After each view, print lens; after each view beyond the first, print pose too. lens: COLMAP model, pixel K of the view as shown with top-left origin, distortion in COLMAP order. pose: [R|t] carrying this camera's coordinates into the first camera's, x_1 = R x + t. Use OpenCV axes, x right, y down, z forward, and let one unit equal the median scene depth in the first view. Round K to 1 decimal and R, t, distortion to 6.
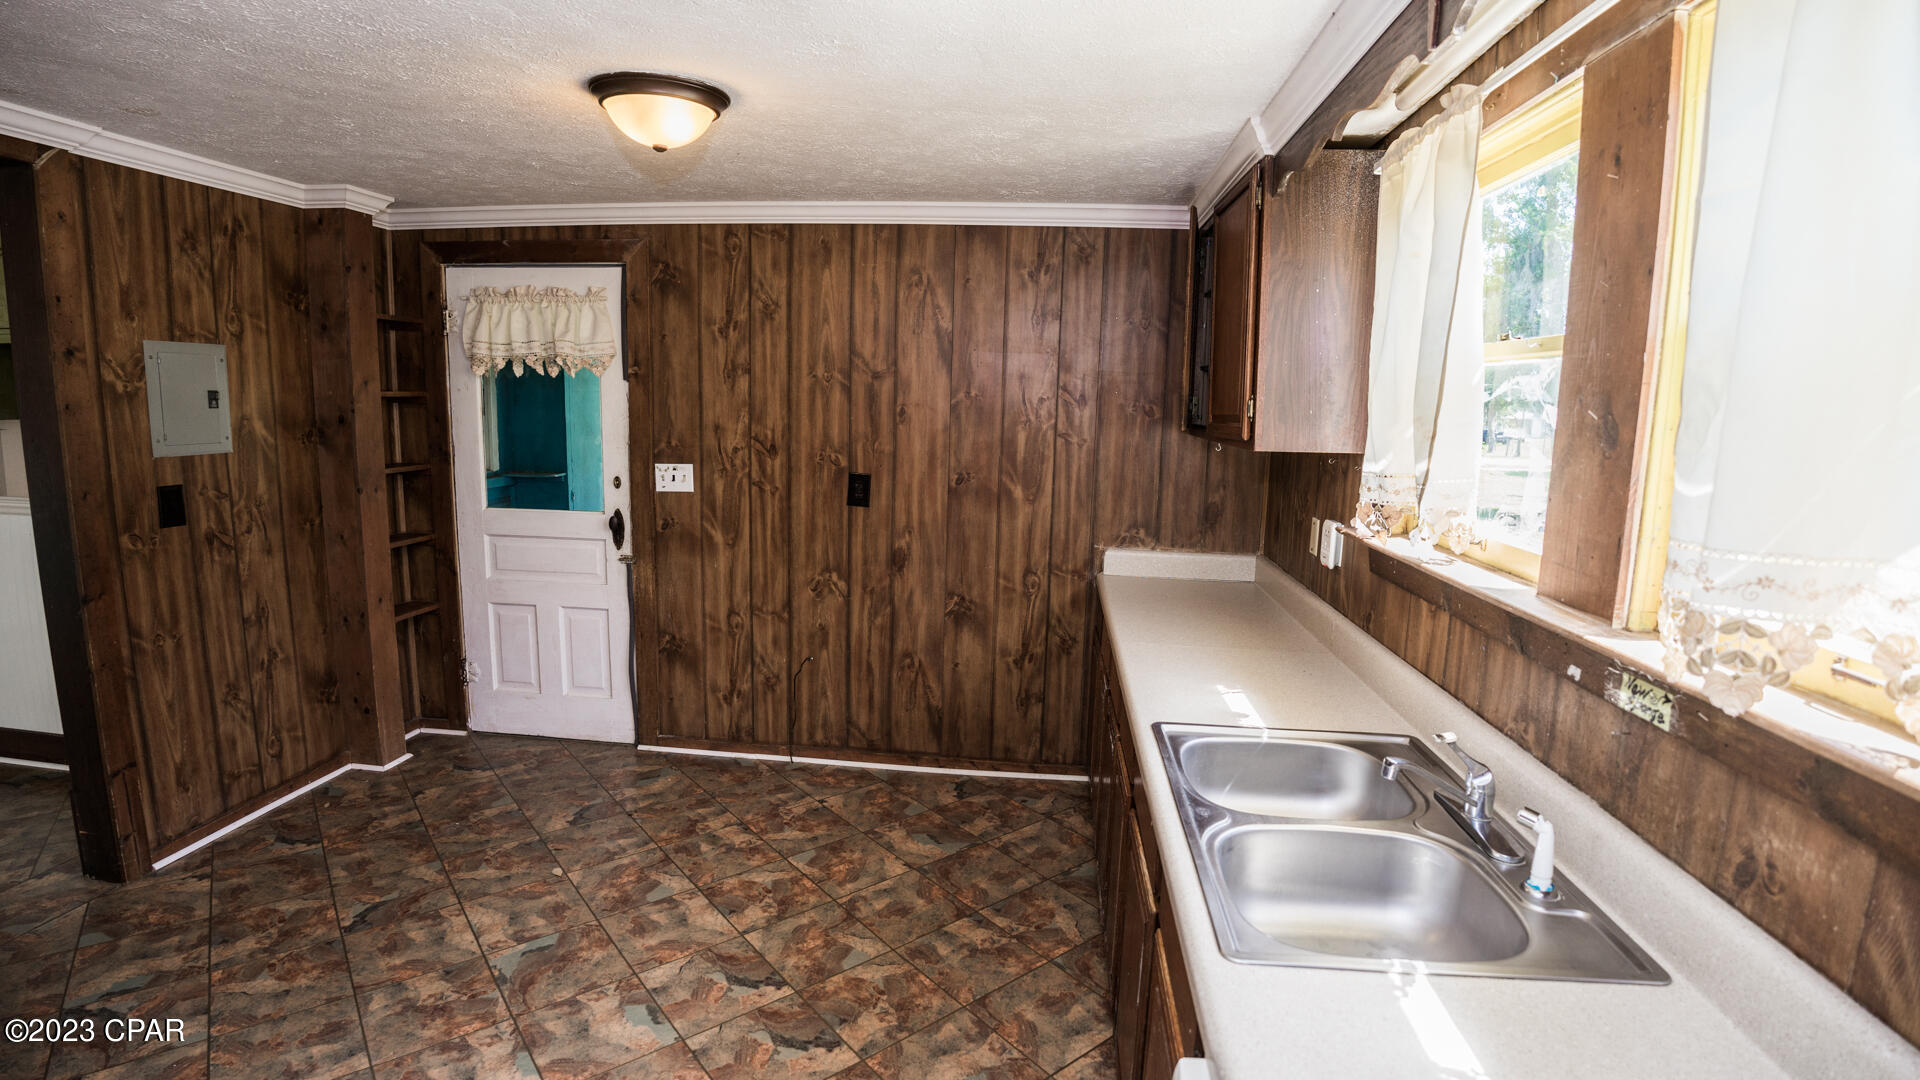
lens RADIAL K [[885.8, 0, 957.7], [0, 885.8, 540.3], [0, 0, 1]] dist [-0.069398, 0.005914]
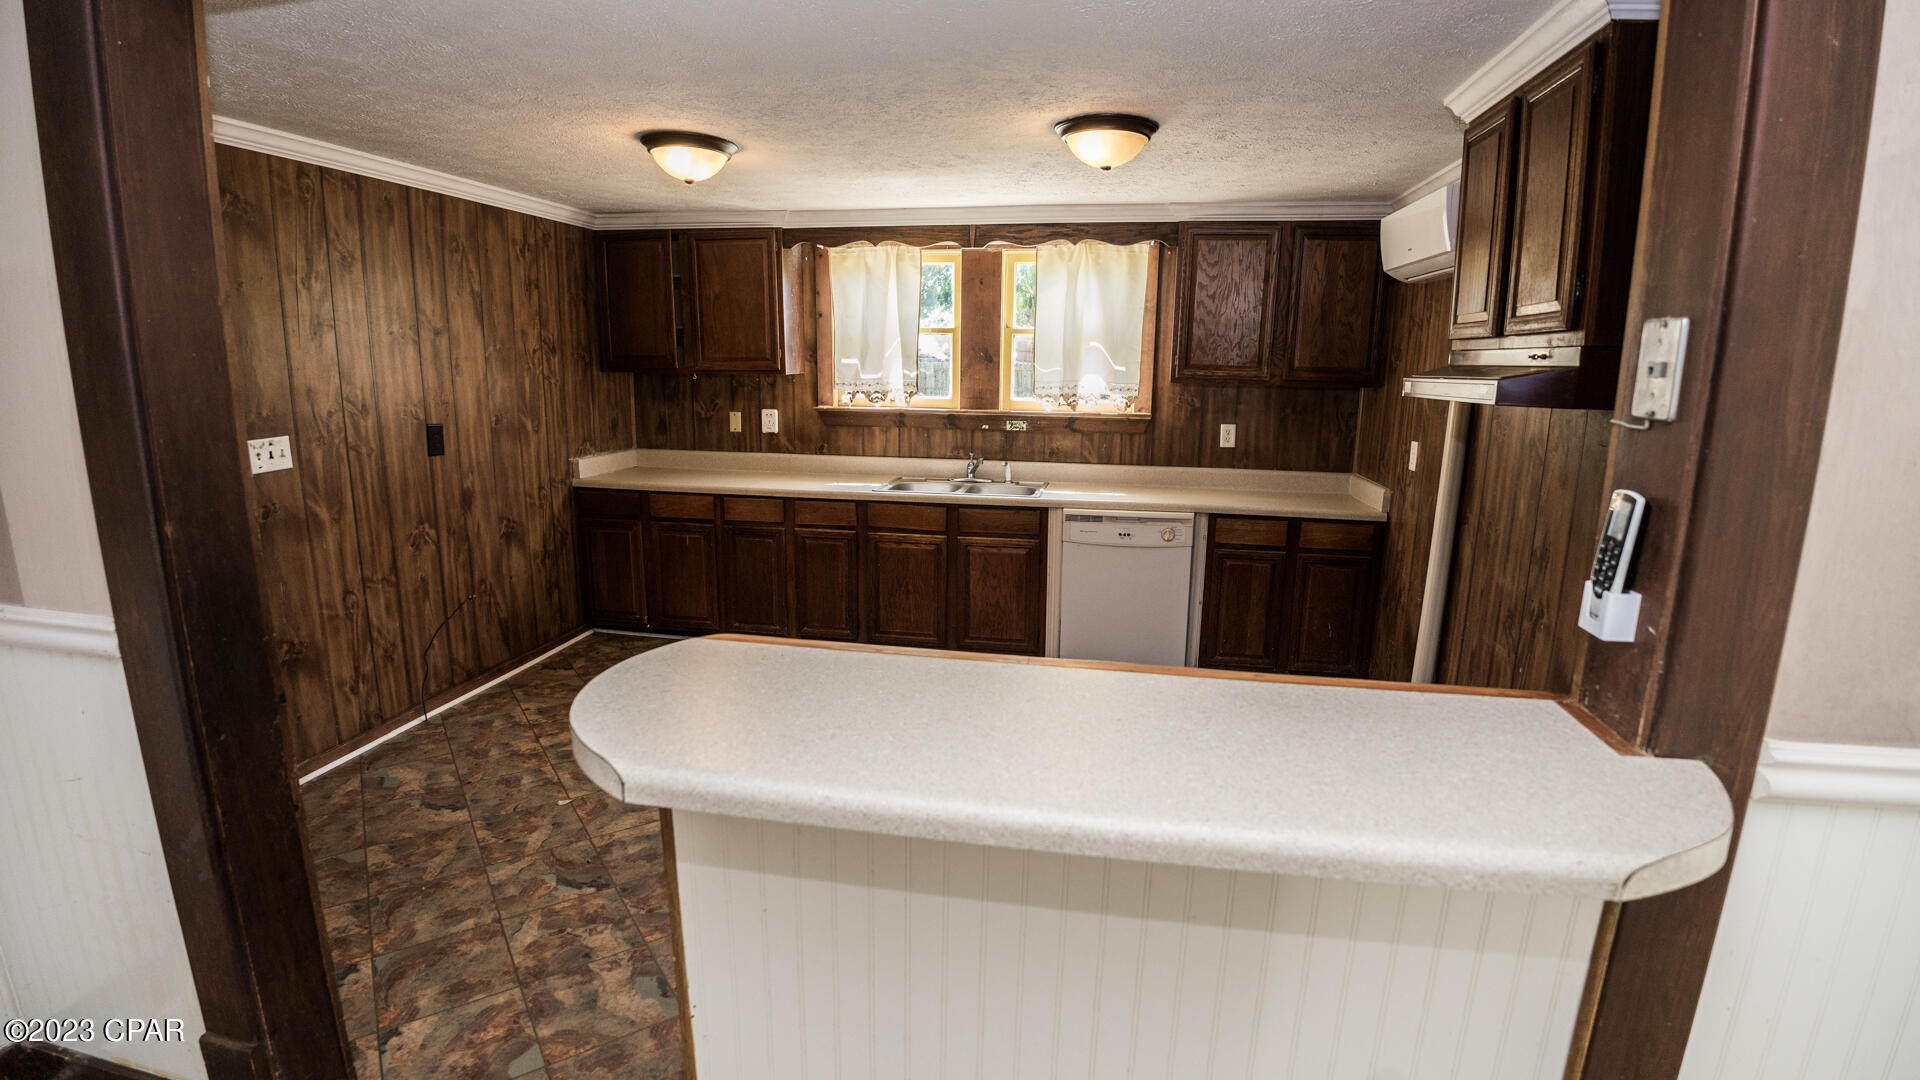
lens RADIAL K [[885.8, 0, 964.0], [0, 885.8, 538.7], [0, 0, 1]] dist [-0.069398, 0.005914]
pose [[0.078274, -0.225048, 0.971199, -1.111930], [0.144306, 0.966485, 0.212326, -0.072049], [-0.986432, 0.123530, 0.108126, 0.279437]]
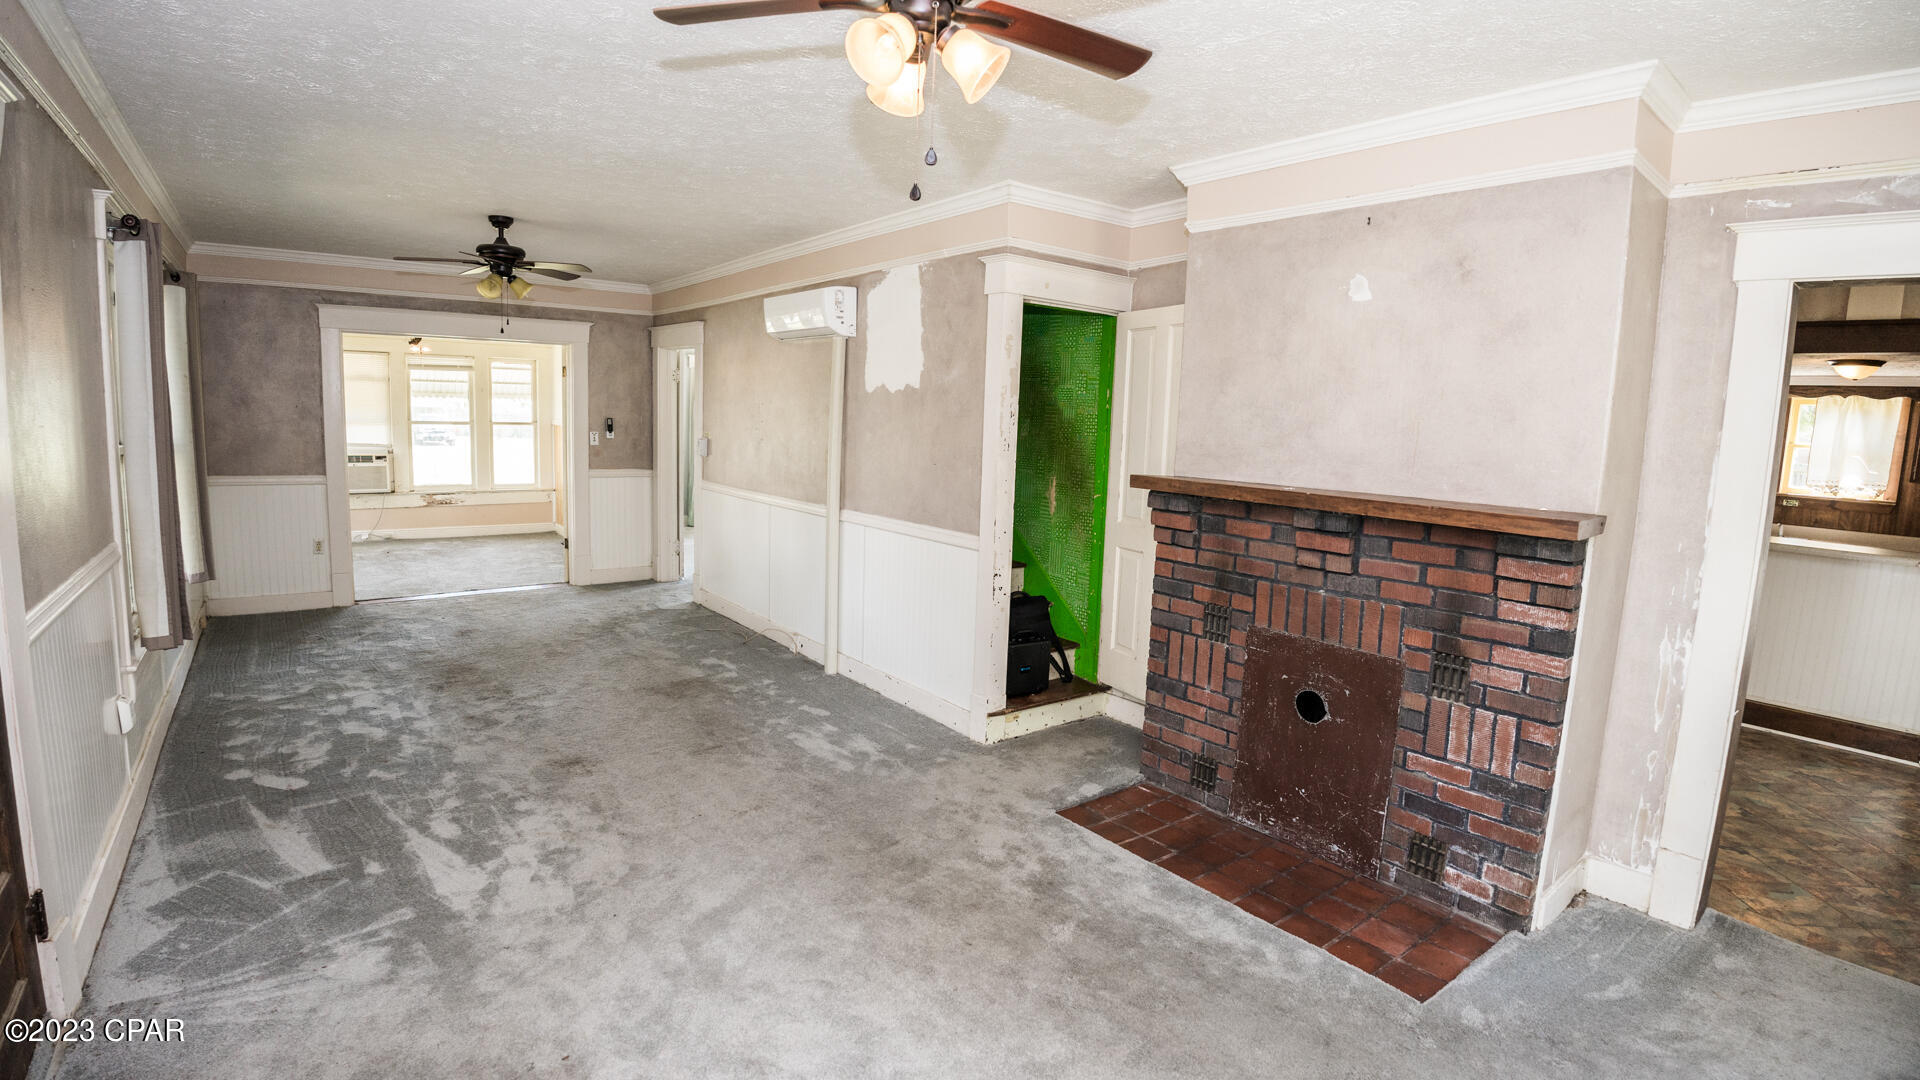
lens RADIAL K [[885.8, 0, 960.3], [0, 885.8, 537.9], [0, 0, 1]] dist [-0.069398, 0.005914]
pose [[0.722551, -0.092629, 0.685084, -2.701594], [0.089166, 0.995192, 0.040515, -0.122564], [-0.685543, 0.031812, 0.727337, 0.242974]]
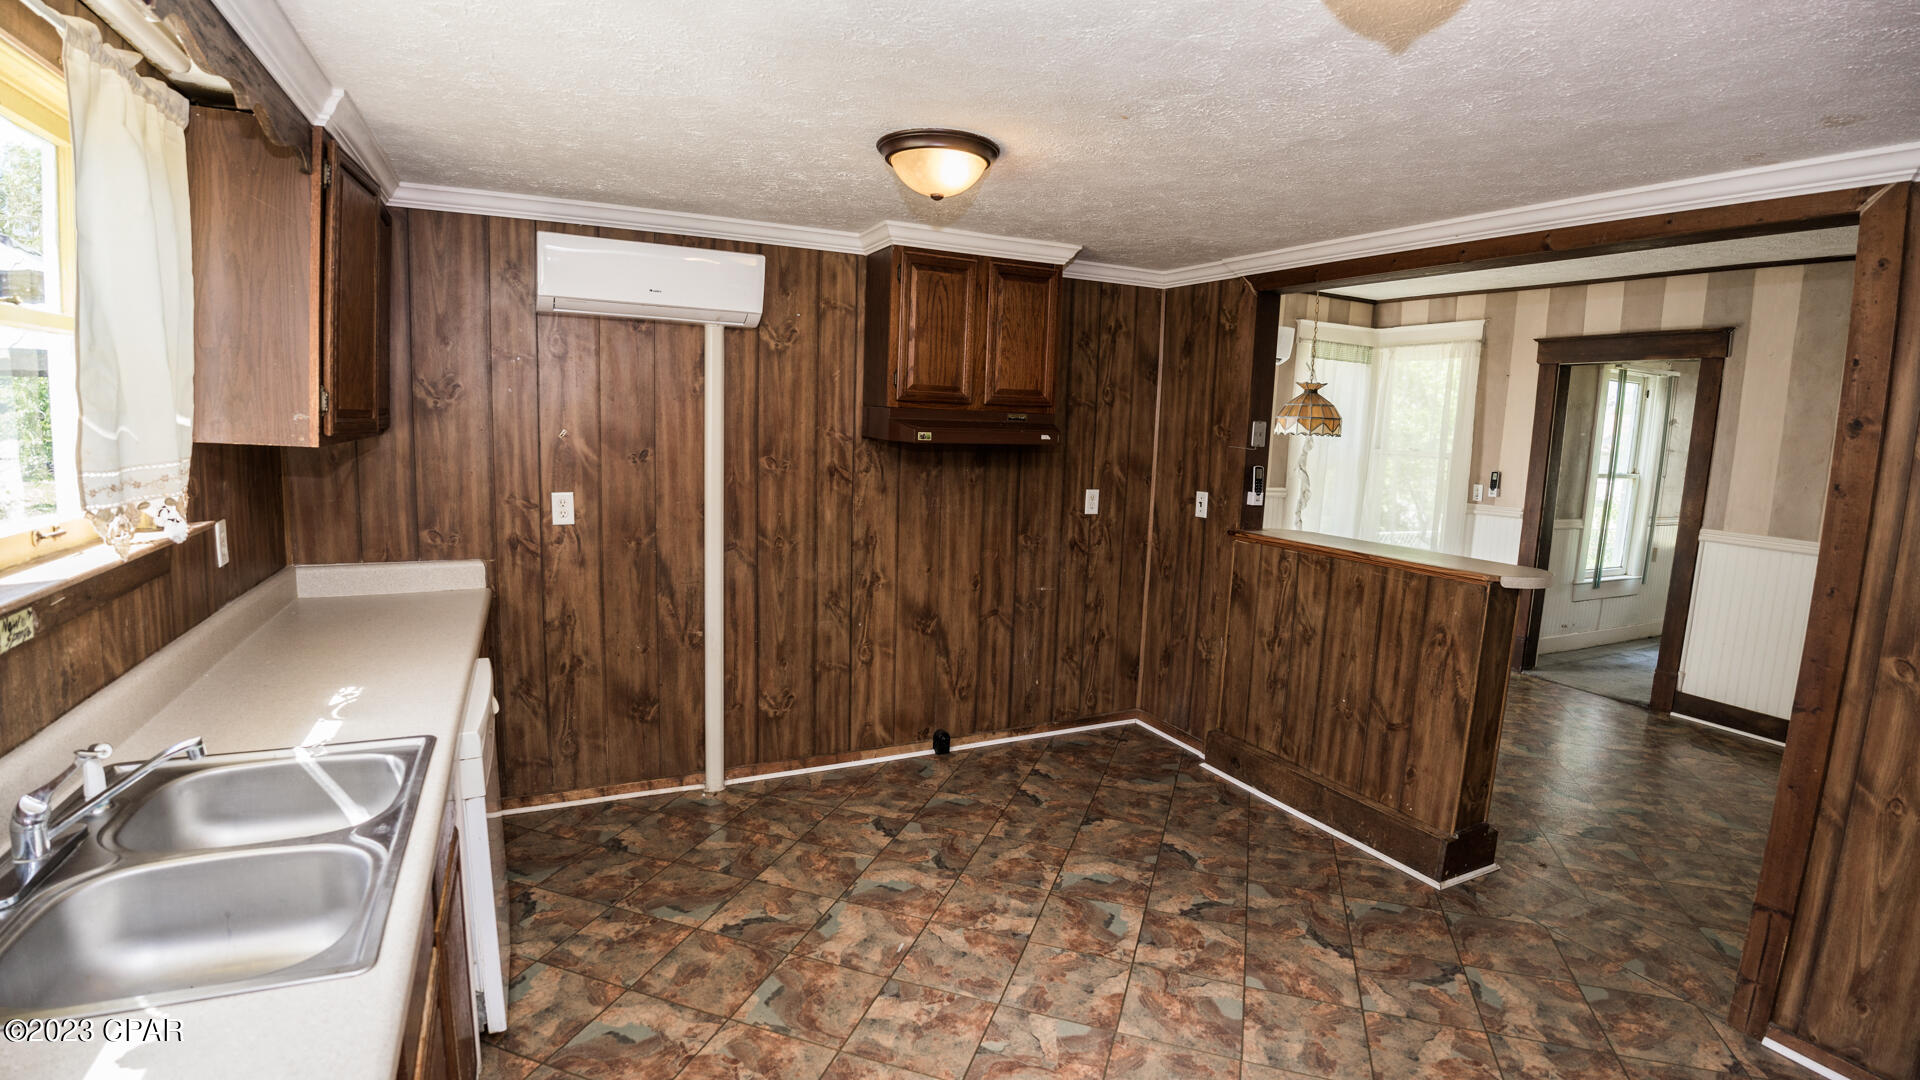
lens RADIAL K [[885.8, 0, 965.9], [0, 885.8, 536.1], [0, 0, 1]] dist [-0.069398, 0.005914]
pose [[-0.846081, 0.008627, -0.532985, 0.099210], [-0.144123, 0.958927, 0.244309, -0.129158], [0.513201, 0.283520, -0.810087, 0.830982]]
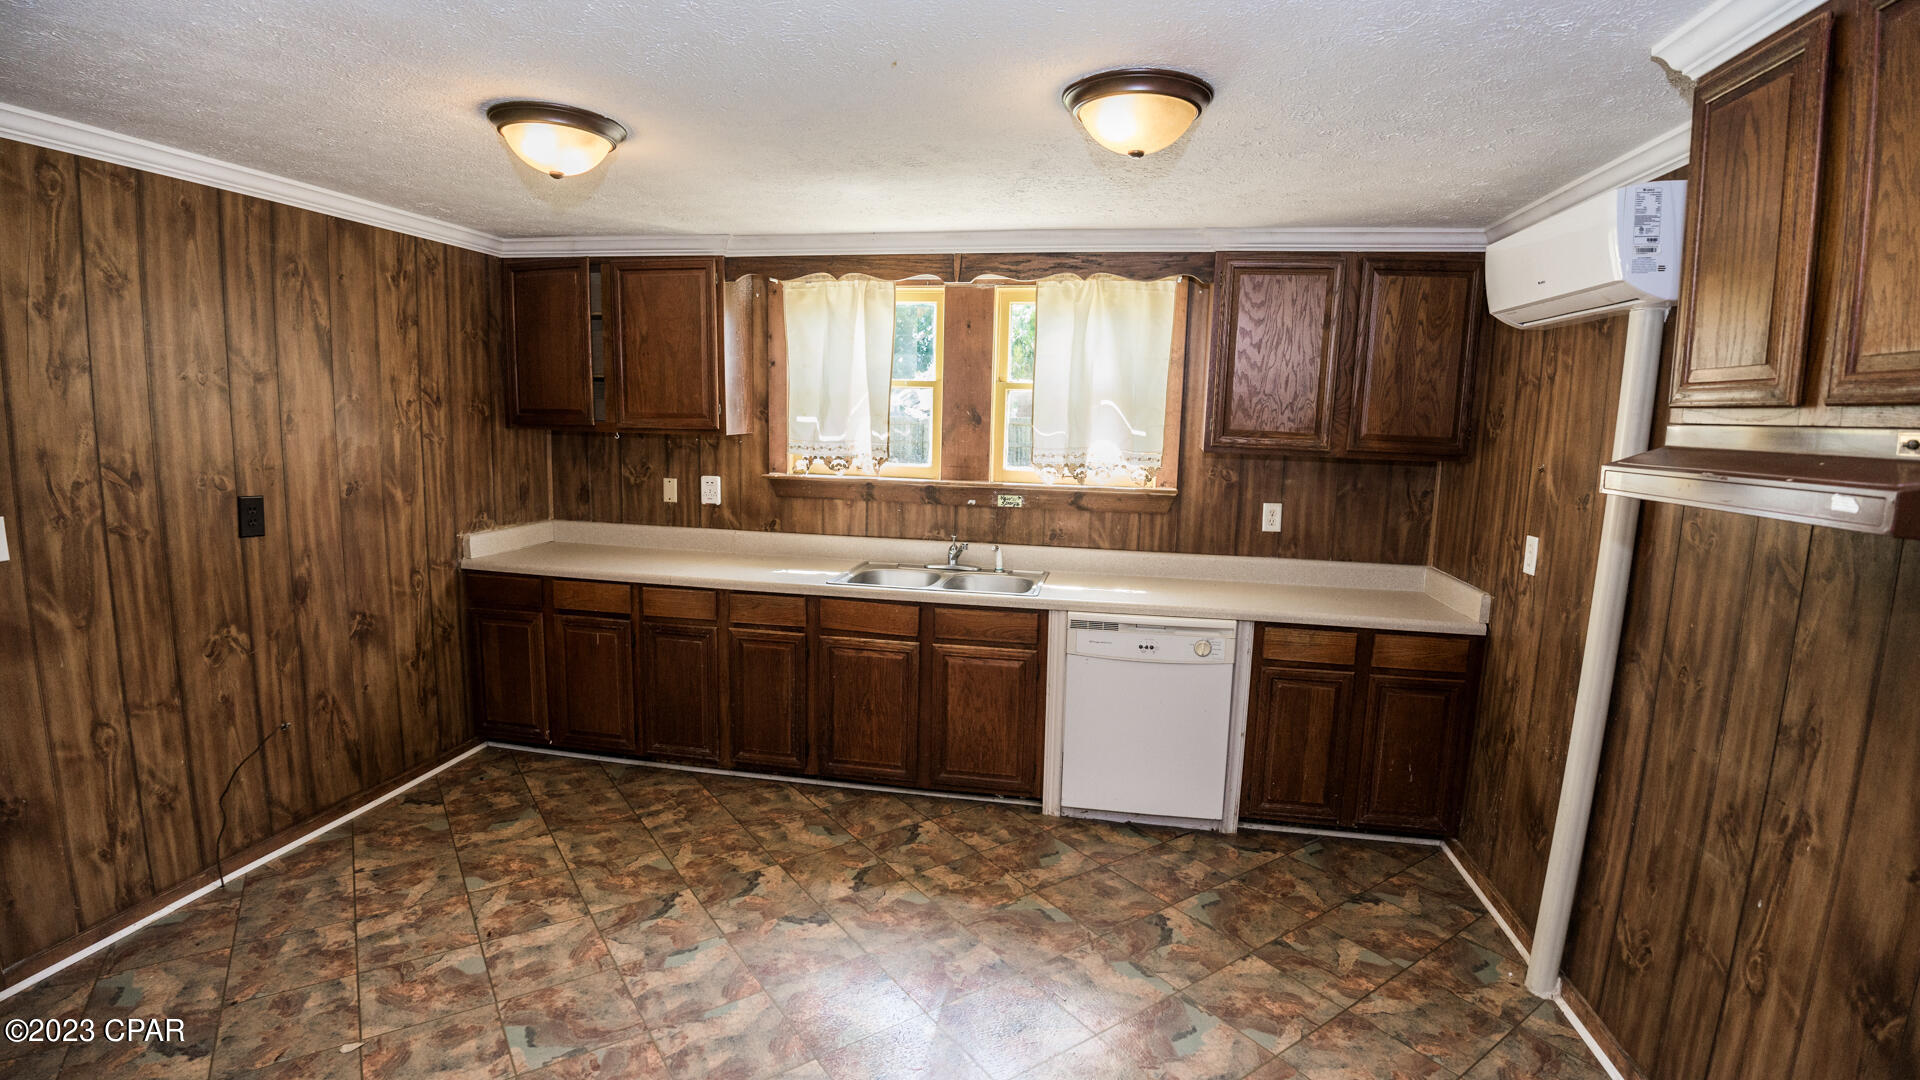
lens RADIAL K [[885.8, 0, 963.6], [0, 885.8, 539.3], [0, 0, 1]] dist [-0.069398, 0.005914]
pose [[0.079882, -0.167201, 0.982681, -0.841665], [0.131725, 0.978957, 0.155859, -0.072666], [-0.988062, 0.116994, 0.100225, 0.277558]]
